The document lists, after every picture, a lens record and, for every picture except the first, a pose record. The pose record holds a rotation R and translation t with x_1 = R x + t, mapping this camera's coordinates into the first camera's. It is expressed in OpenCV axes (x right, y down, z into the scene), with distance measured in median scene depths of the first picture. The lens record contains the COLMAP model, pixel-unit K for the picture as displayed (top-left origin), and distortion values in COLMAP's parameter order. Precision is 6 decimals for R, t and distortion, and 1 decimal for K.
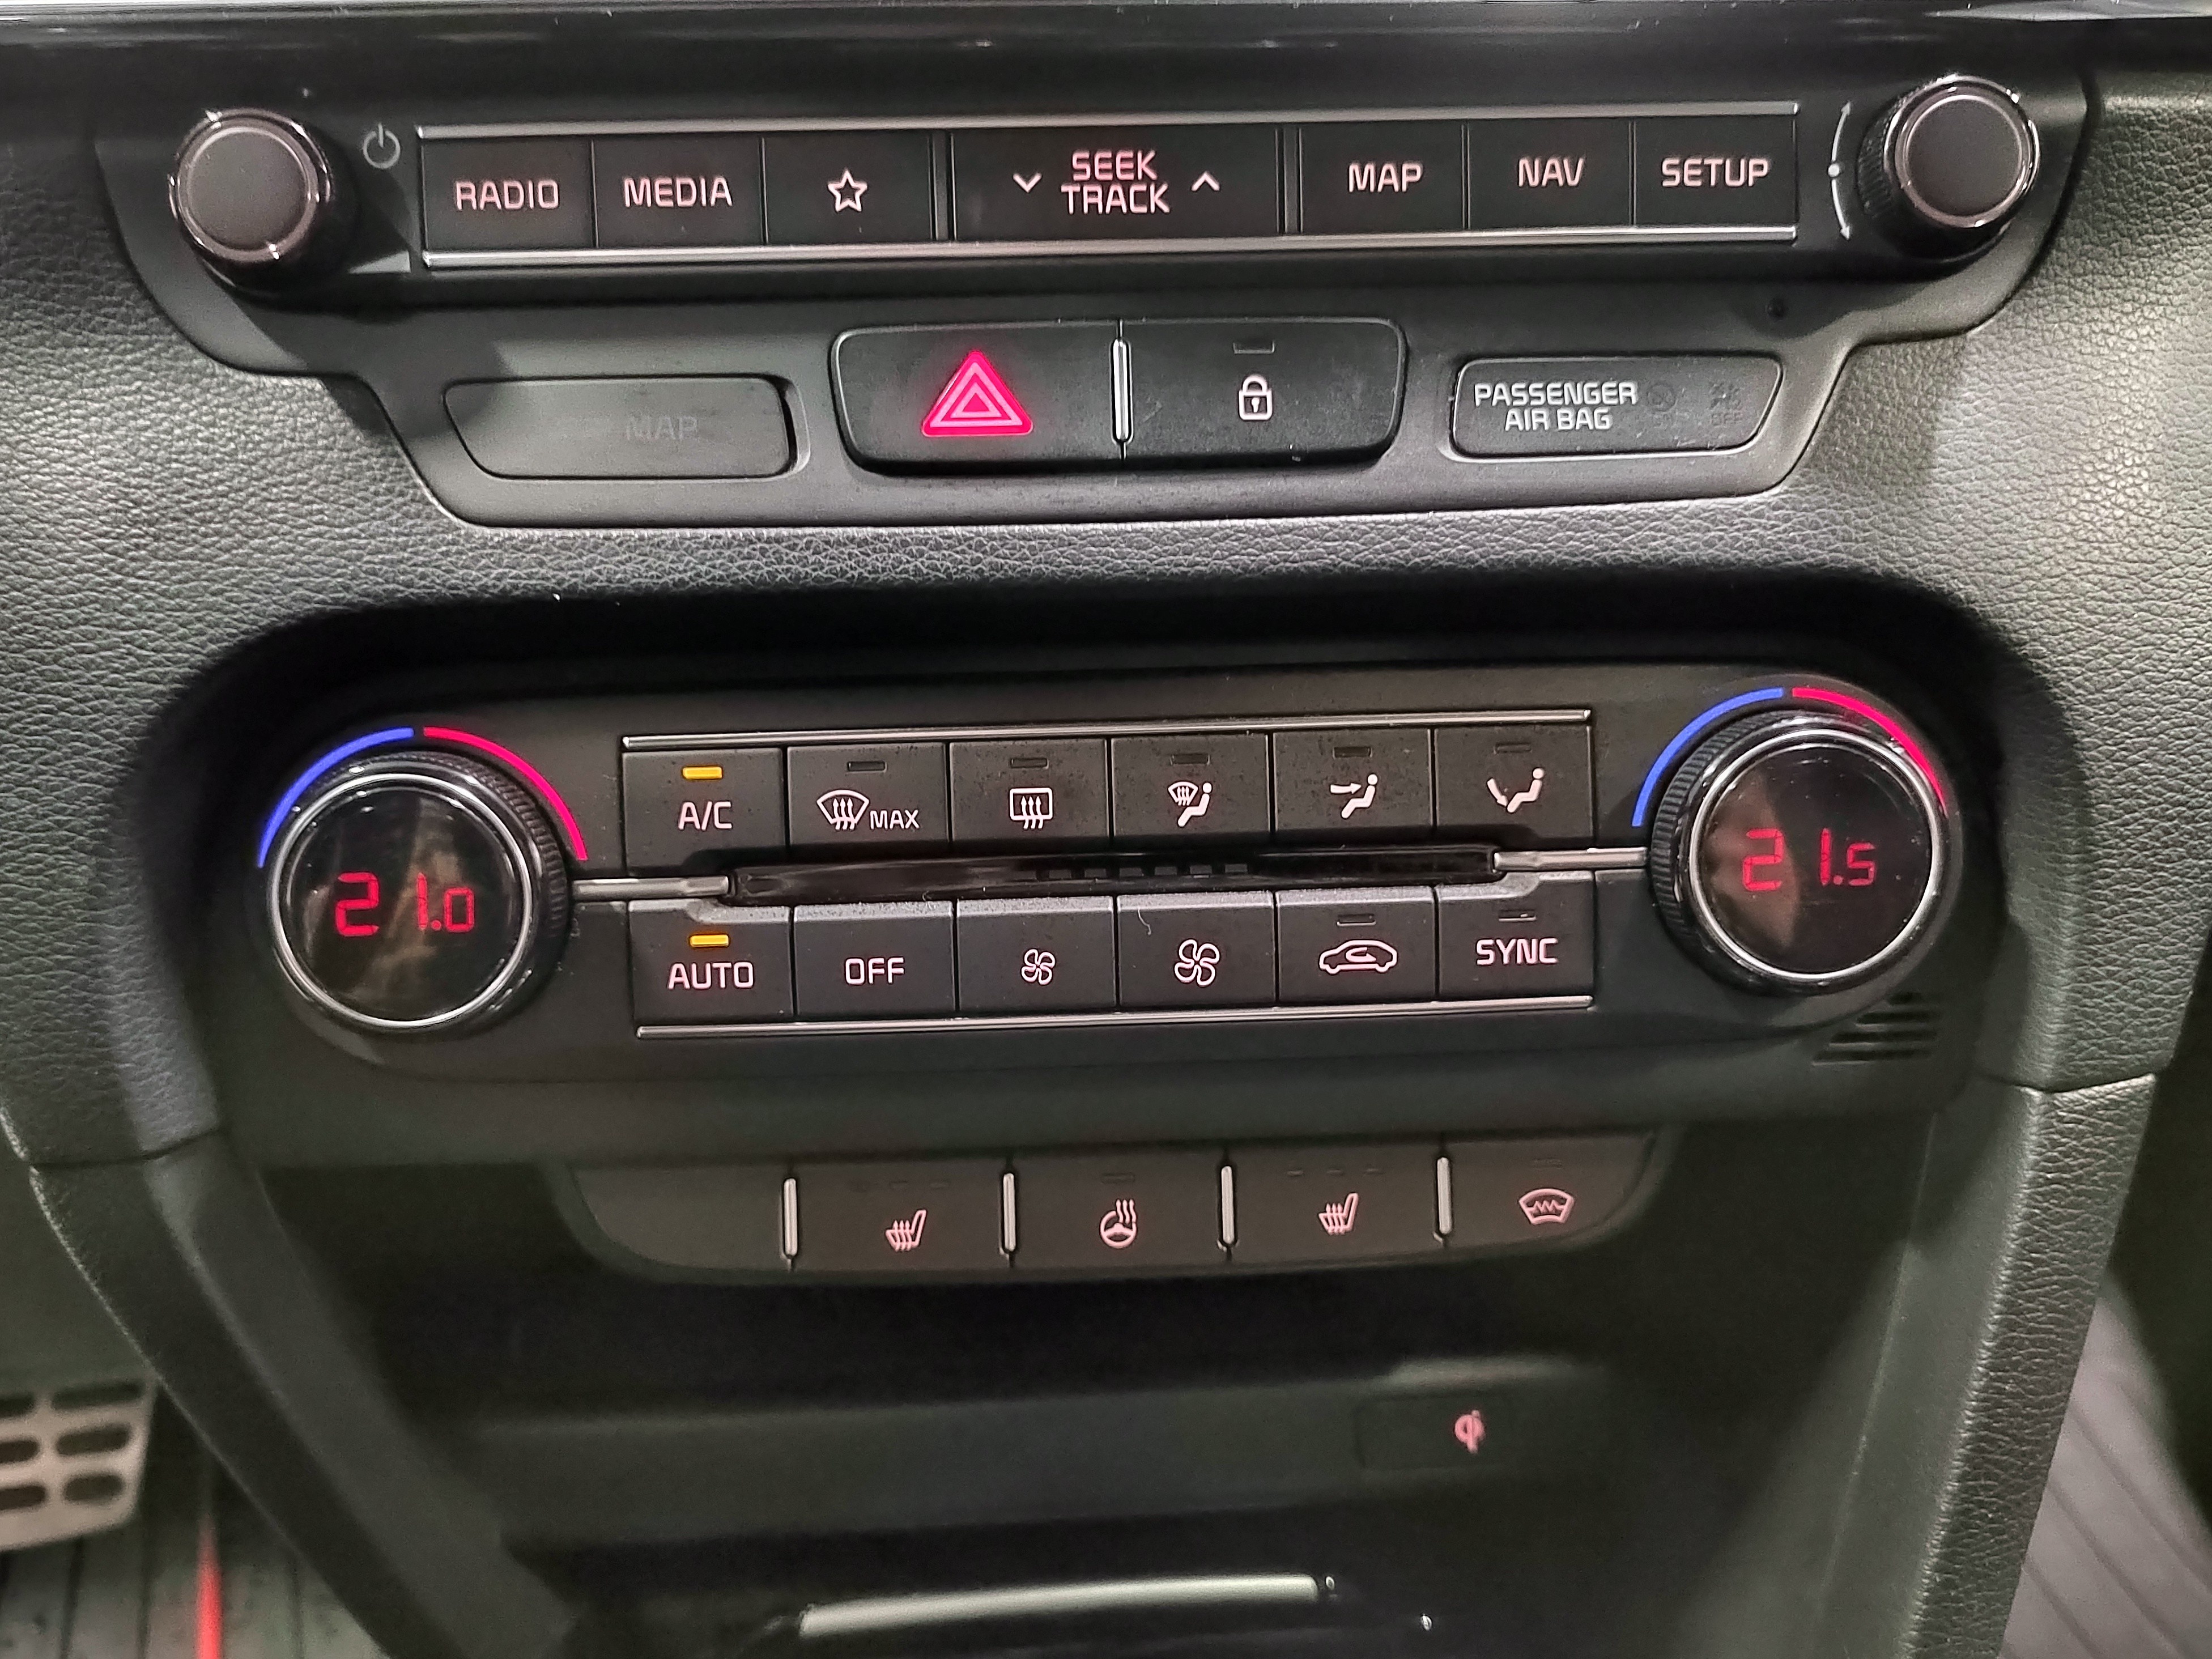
lens RADIAL K [[1637.0, 0, 1096.0], [0, 1637.0, 850.7], [0, 0, 1]] dist [0.007313, -0.057450]
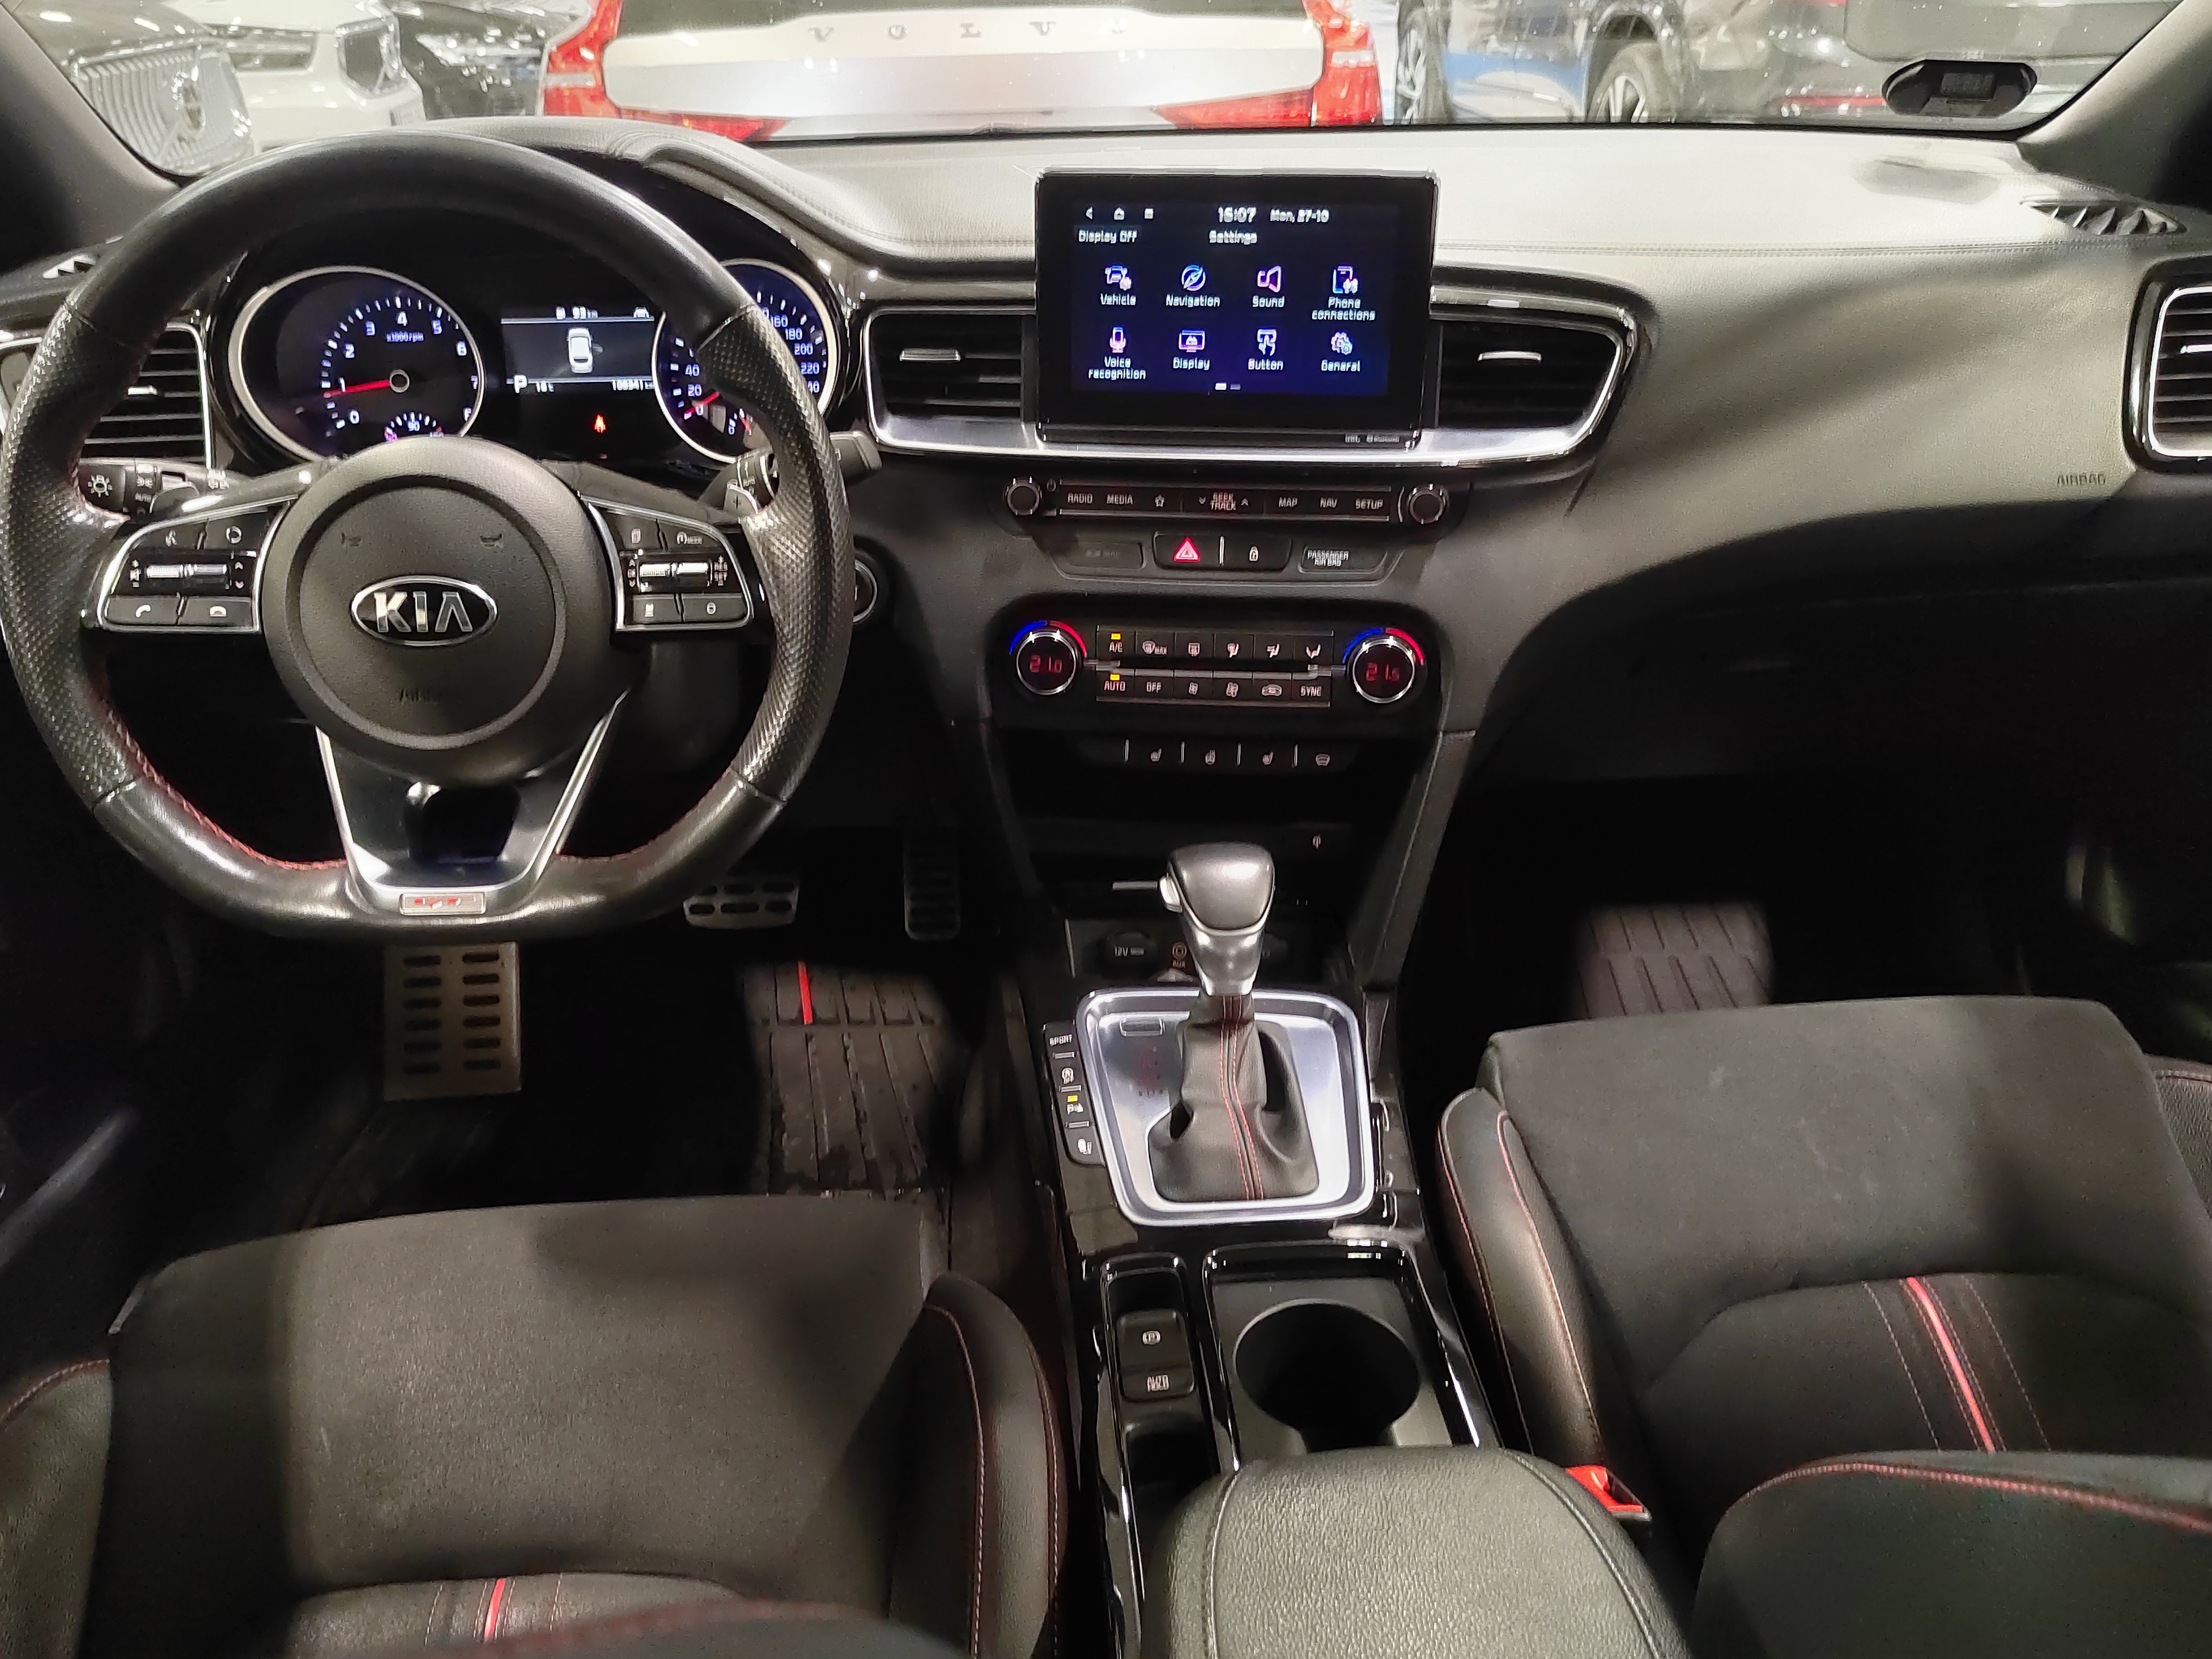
lens RADIAL K [[1637.0, 0, 1096.0], [0, 1637.0, 850.7], [0, 0, 1]] dist [0.007313, -0.057450]
pose [[0.992013, 0.069039, -0.105563, 0.188253], [-0.054570, 0.989439, 0.134286, -0.066299], [0.113719, -0.127453, 0.985304, -3.208142]]
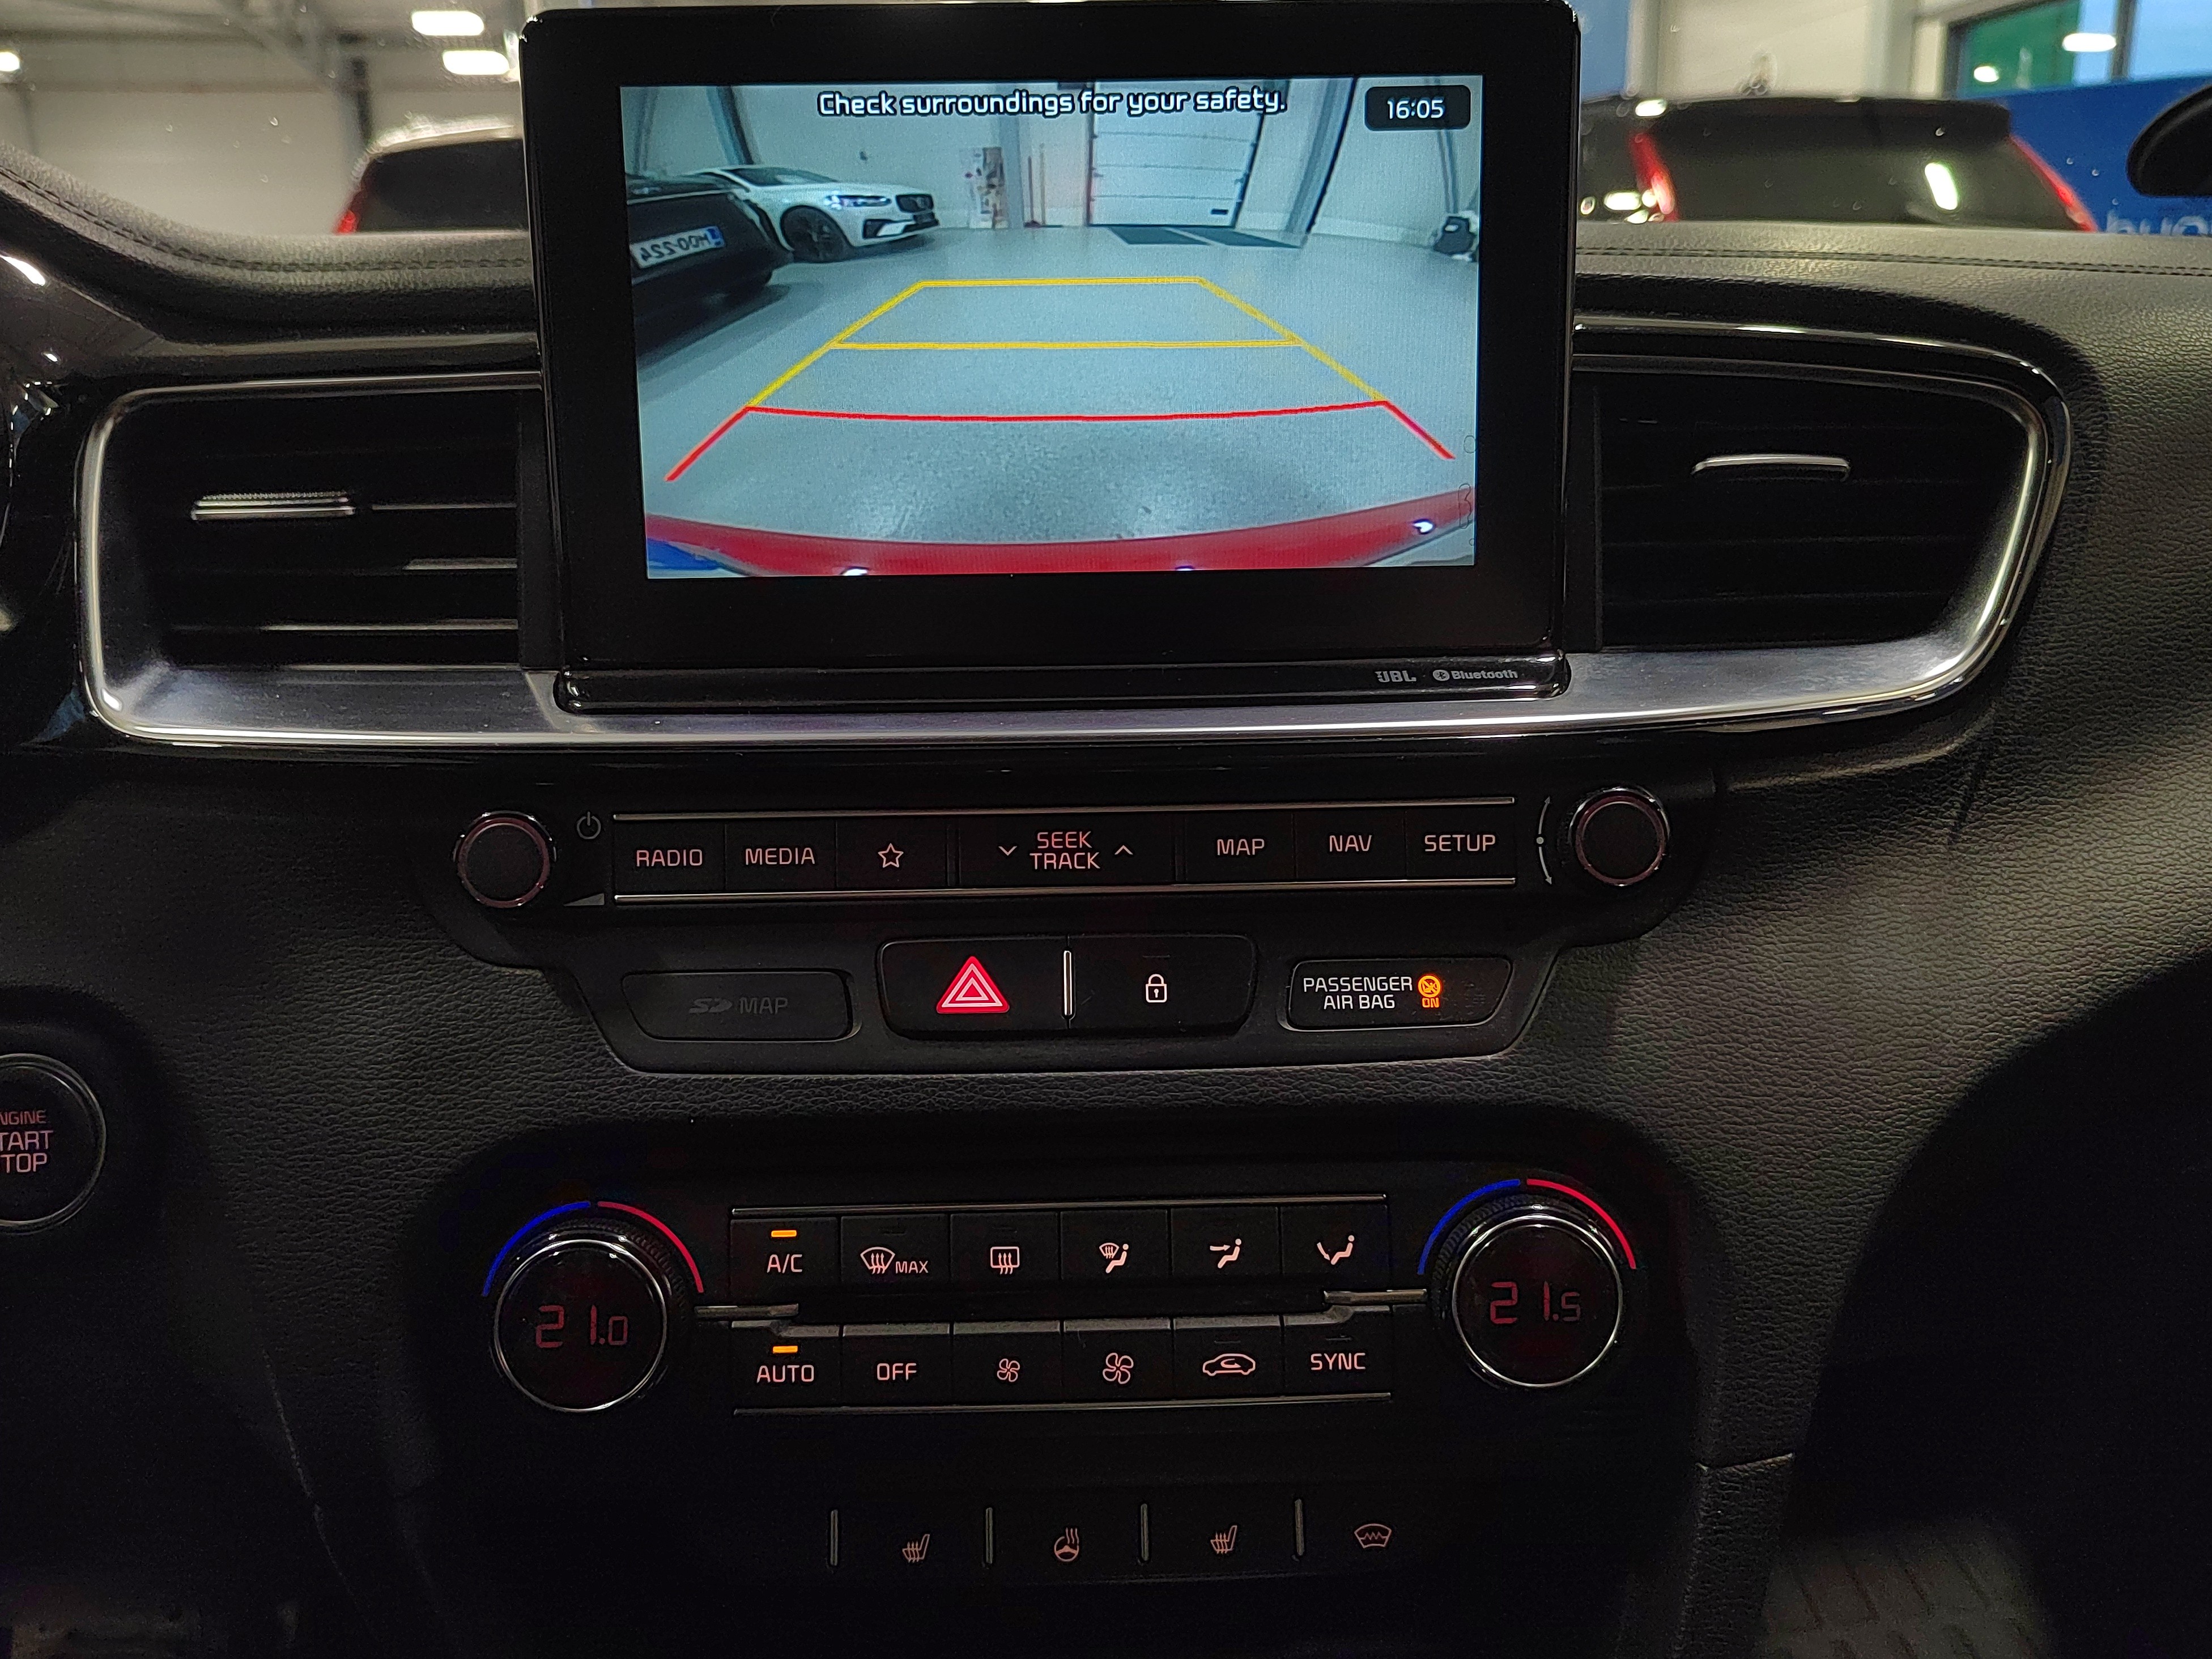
lens RADIAL K [[1637.0, 0, 1096.0], [0, 1637.0, 850.7], [0, 0, 1]] dist [0.007313, -0.057450]
pose [[0.999814, 0.006816, -0.018036, 0.067054], [-0.008777, 0.993782, -0.111001, -0.232094], [0.017168, 0.111139, 0.993657, -0.510788]]
